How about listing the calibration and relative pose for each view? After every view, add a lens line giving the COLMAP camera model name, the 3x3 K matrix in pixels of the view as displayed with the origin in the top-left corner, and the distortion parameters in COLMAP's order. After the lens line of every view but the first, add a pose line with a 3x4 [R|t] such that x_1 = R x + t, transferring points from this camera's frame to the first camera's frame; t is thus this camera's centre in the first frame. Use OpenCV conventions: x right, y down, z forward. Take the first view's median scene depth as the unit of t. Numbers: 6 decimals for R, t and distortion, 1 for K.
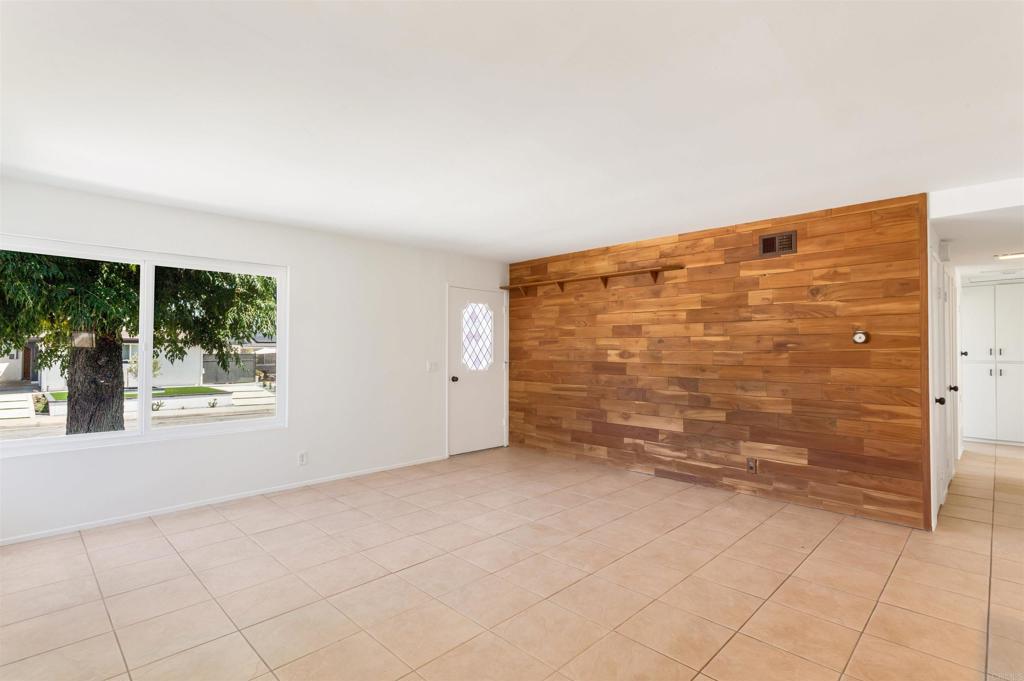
lens RADIAL K [[492.1, 0, 505.3], [0, 492.1, 343.3], [0, 0, 1]] dist [0.003622, 0.000510]
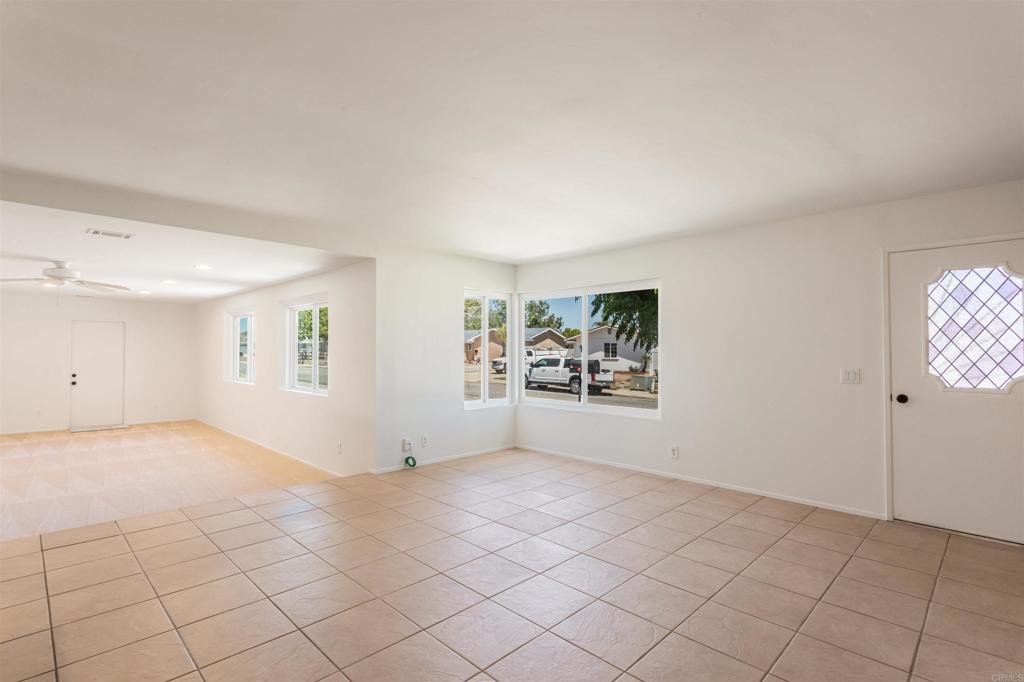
lens RADIAL K [[492.1, 0, 505.3], [0, 492.1, 343.8], [0, 0, 1]] dist [0.003622, 0.000510]
pose [[0.001594, -0.013006, -0.999914, 0.510052], [0.013251, 0.999828, -0.012984, 0.004133], [0.999911, -0.013229, 0.001766, 0.482996]]
